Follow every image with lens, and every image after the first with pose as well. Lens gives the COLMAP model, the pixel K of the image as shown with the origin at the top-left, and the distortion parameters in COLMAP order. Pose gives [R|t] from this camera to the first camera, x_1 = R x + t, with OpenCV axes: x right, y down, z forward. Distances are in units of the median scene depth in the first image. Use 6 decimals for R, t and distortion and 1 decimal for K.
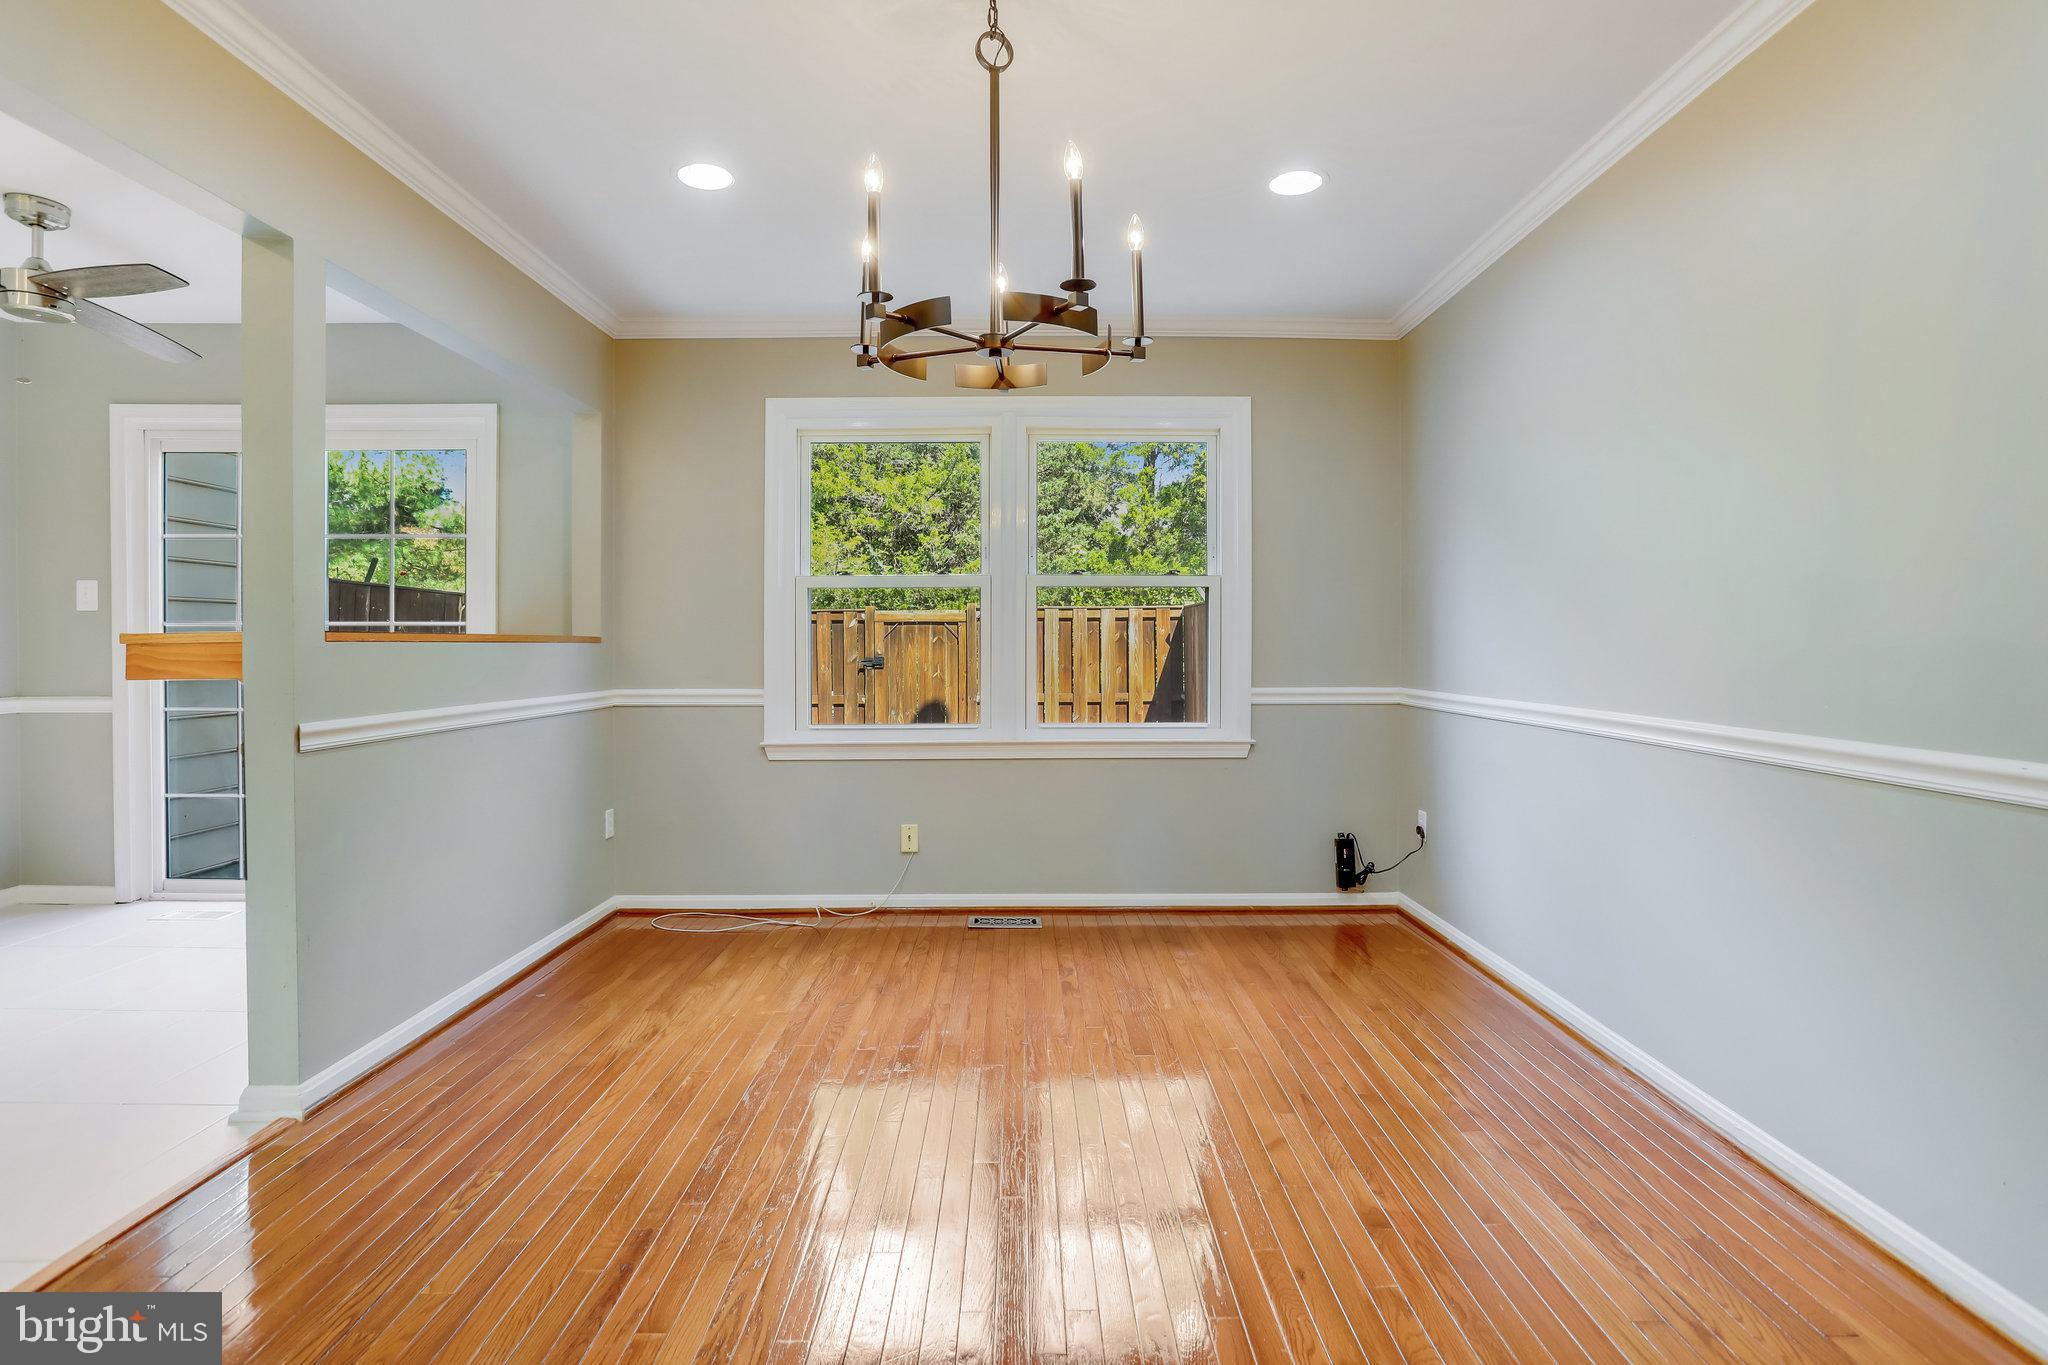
lens RADIAL K [[1008.5, 0, 1031.6], [0, 1008.5, 654.2], [0, 0, 1]] dist [-0.065946, 0.028597]
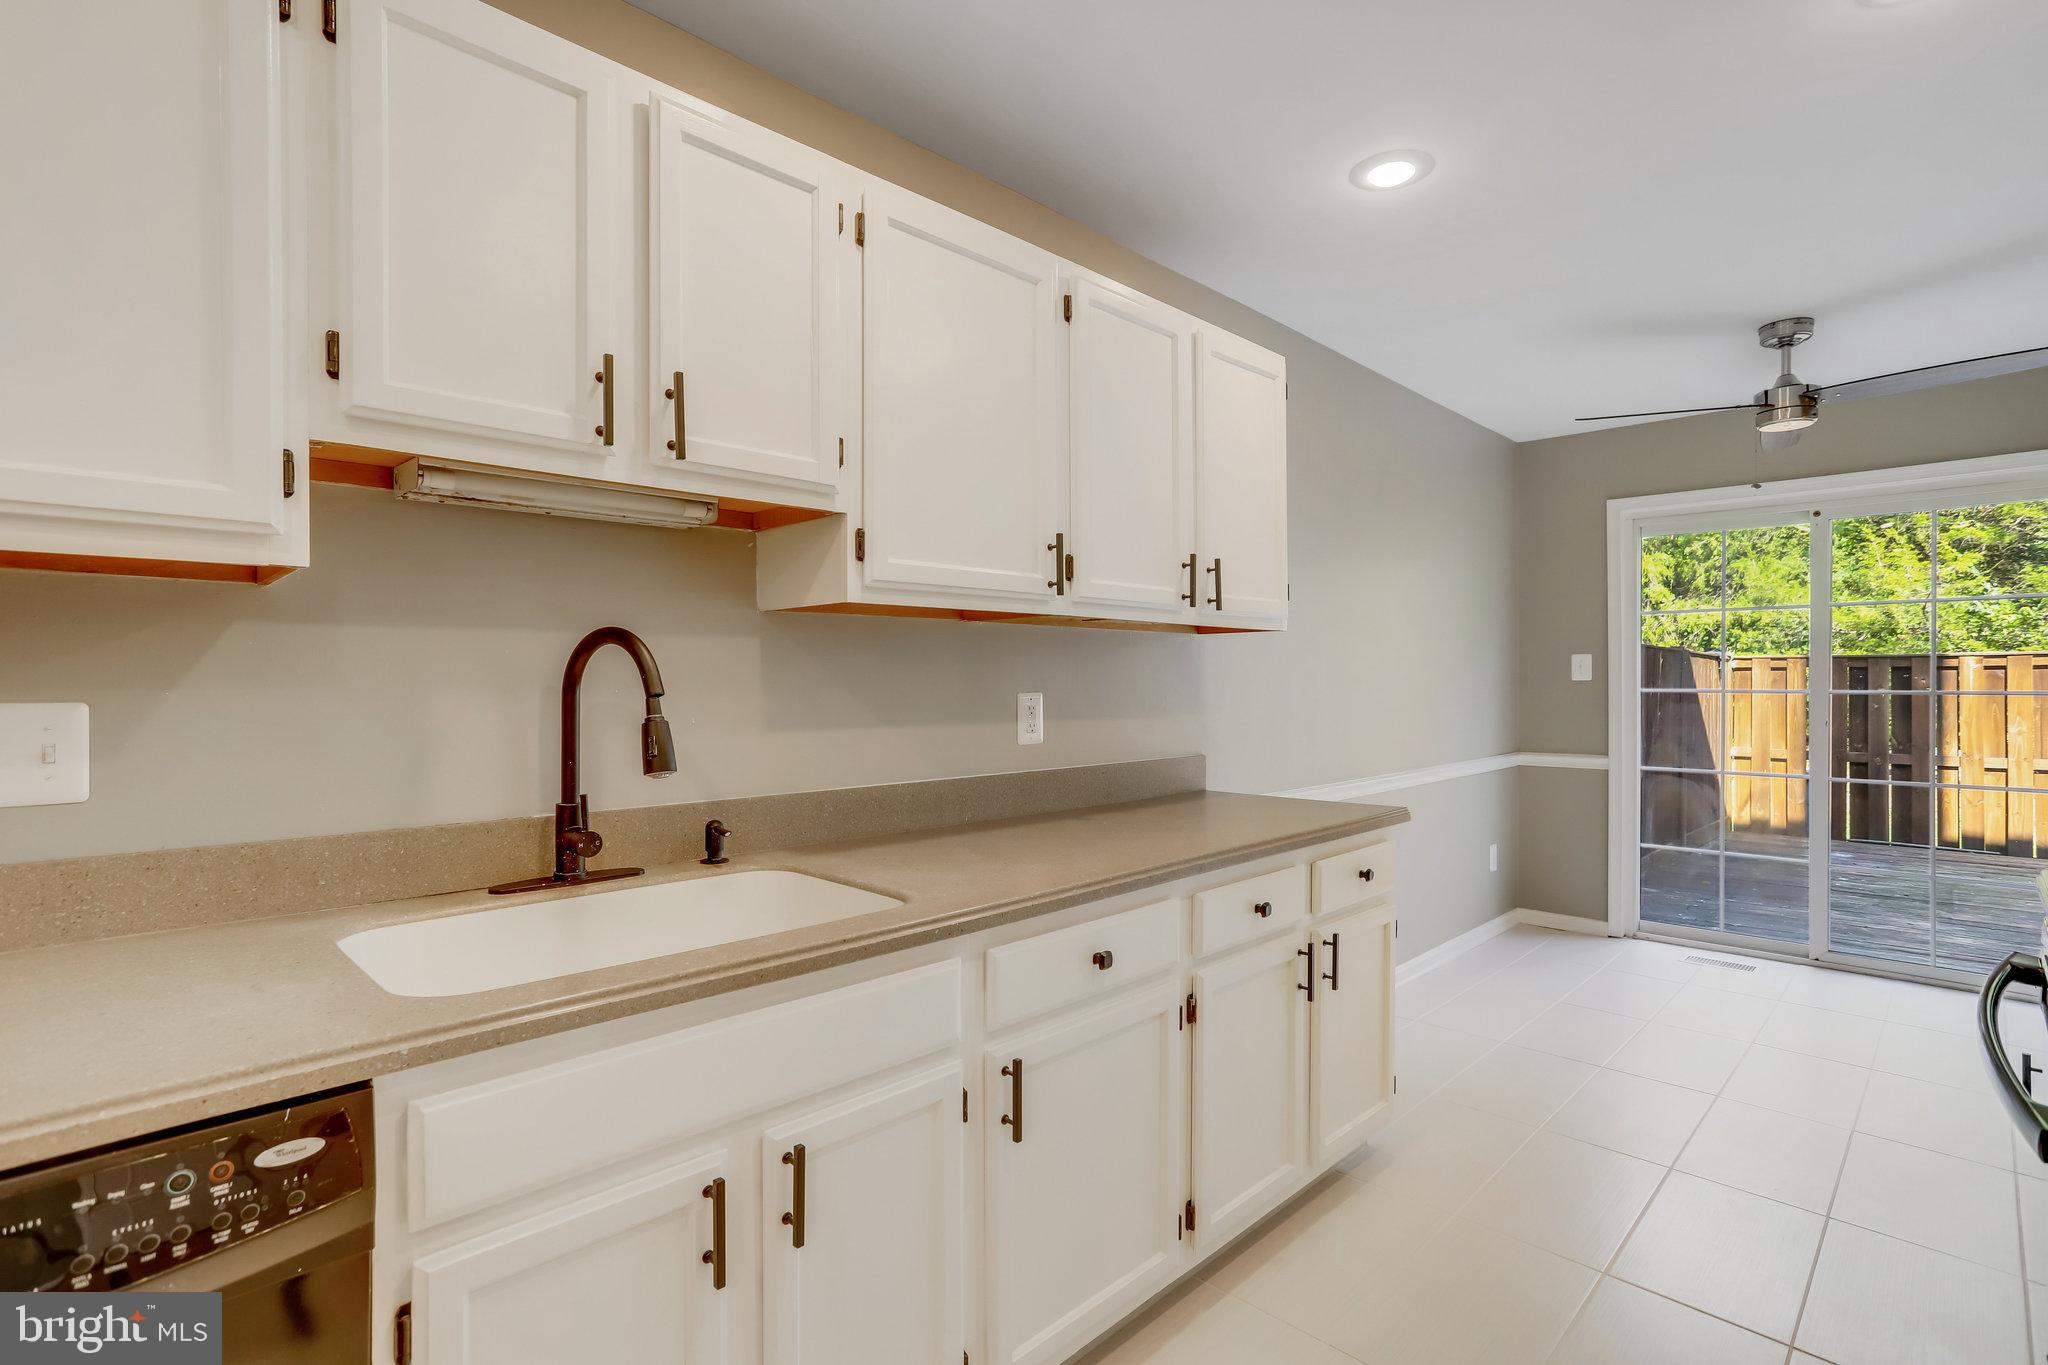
lens RADIAL K [[1018.7, 0, 1024.0], [0, 1018.7, 682.5], [0, 0, 1]] dist [-0.040684, 0.029718]
pose [[0.711972, -0.002484, -0.702203, -0.601439], [-0.002333, 0.999980, -0.005904, -0.033299], [0.702204, 0.005841, 0.711952, -0.325251]]
